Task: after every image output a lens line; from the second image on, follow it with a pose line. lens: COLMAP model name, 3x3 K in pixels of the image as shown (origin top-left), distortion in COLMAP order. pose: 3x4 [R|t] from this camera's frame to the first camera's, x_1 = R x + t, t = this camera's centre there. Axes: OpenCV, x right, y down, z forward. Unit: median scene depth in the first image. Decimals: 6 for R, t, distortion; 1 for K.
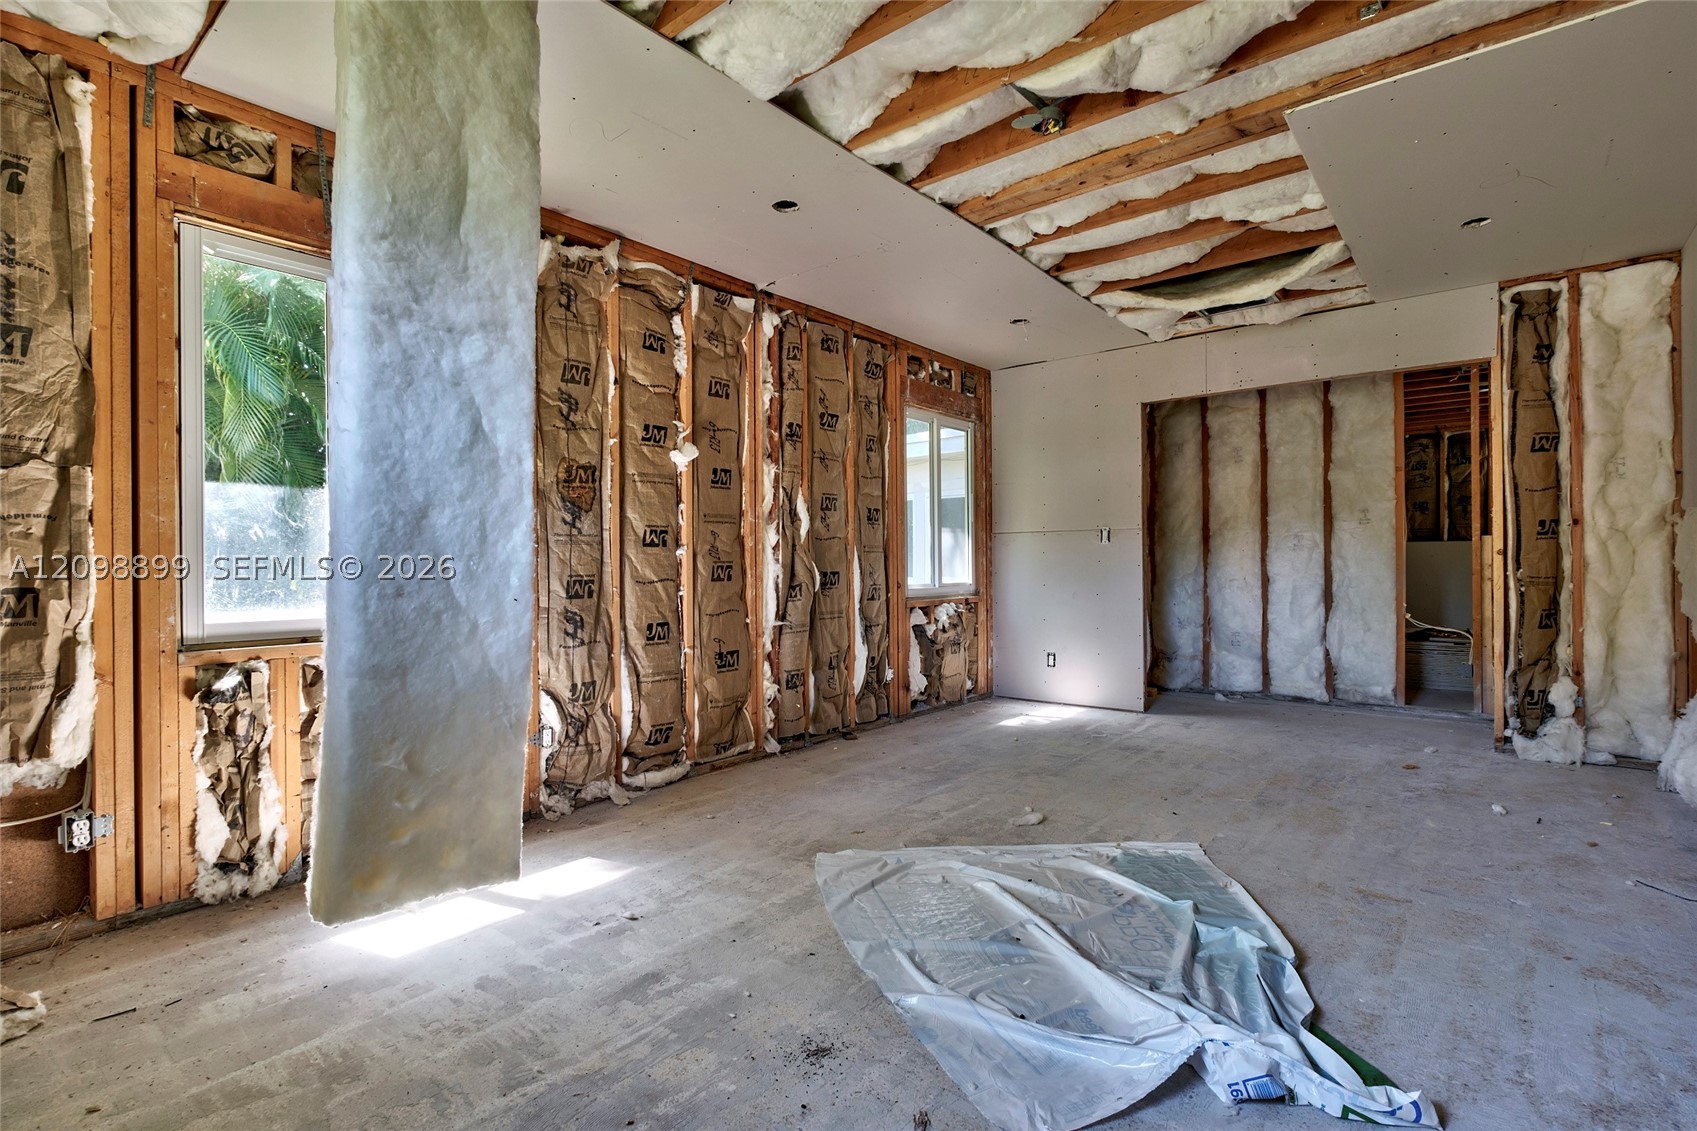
lens RADIAL K [[801.3, 0, 849.7], [0, 801.3, 567.6], [0, 0, 1]] dist [-0.002791, -0.000699]
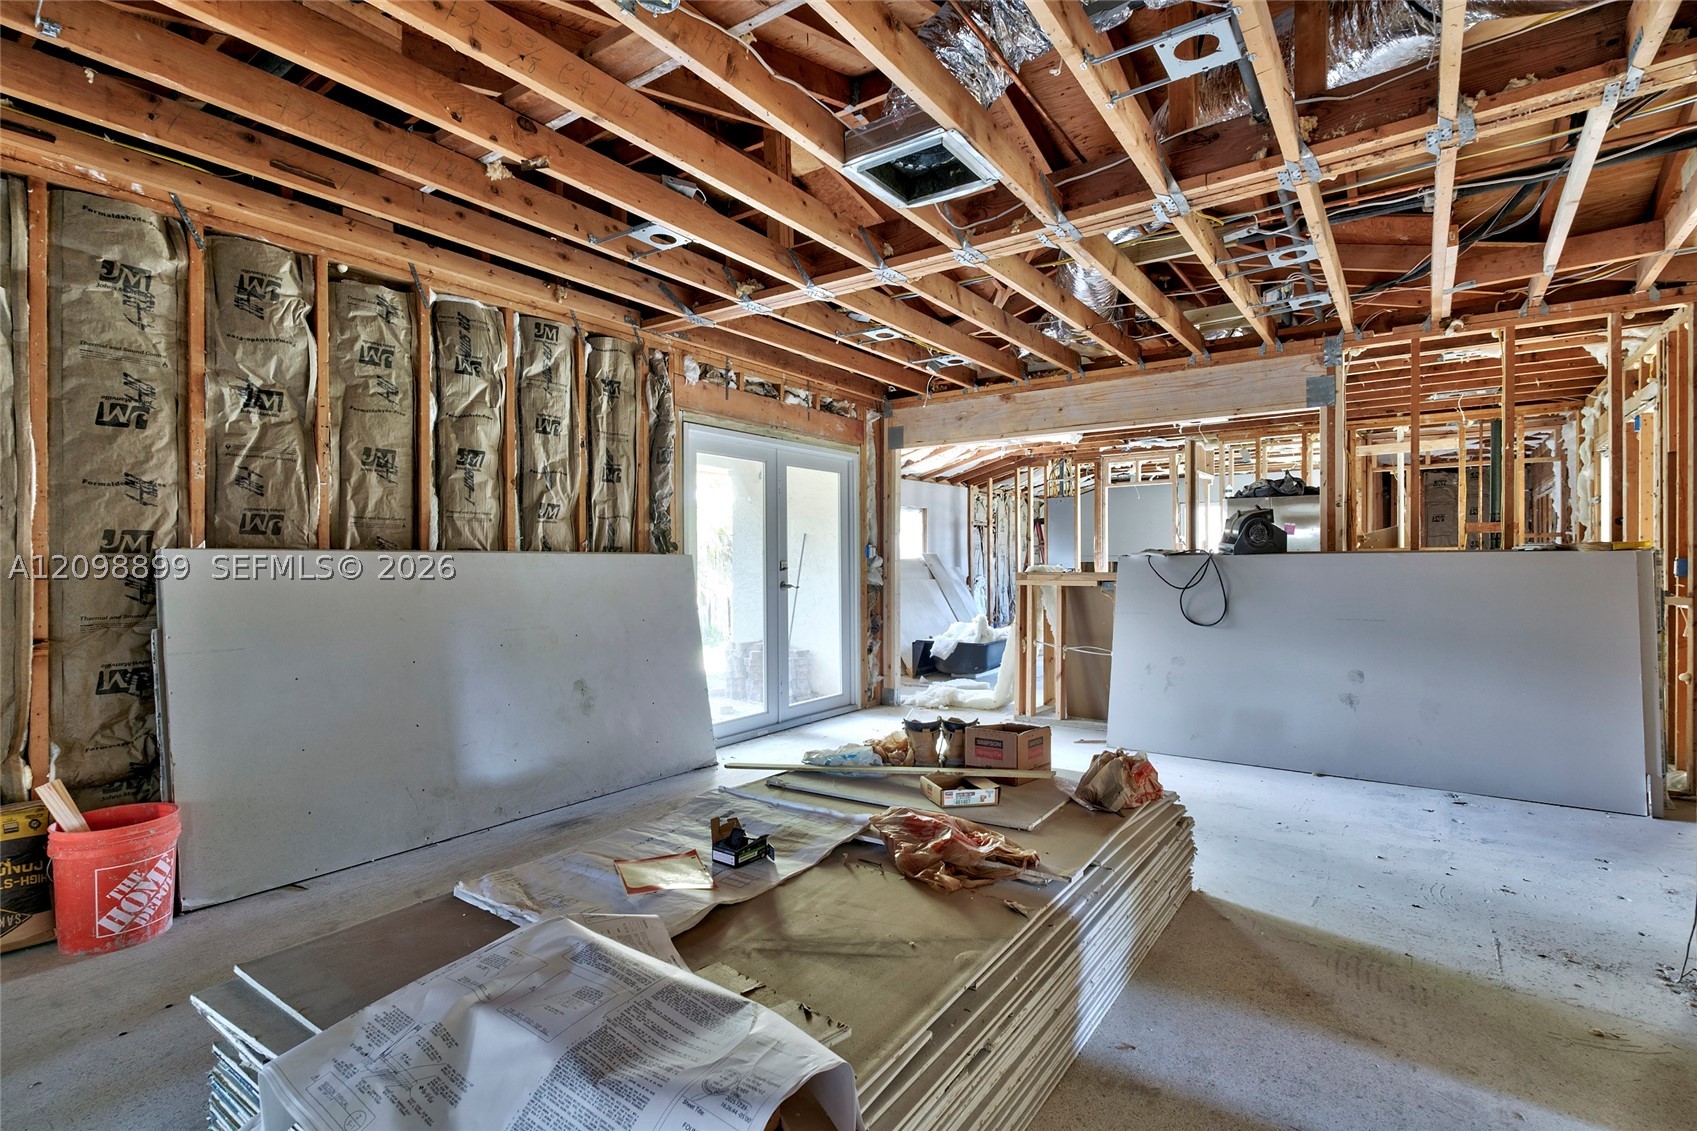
lens RADIAL K [[801.3, 0, 844.3], [0, 801.3, 565.5], [0, 0, 1]] dist [-0.002791, -0.000699]
pose [[-0.032097, 0.006282, 0.999465, 0.487157], [0.017638, 0.999828, -0.005718, -0.029844], [-0.999329, 0.017445, -0.032202, 1.198161]]
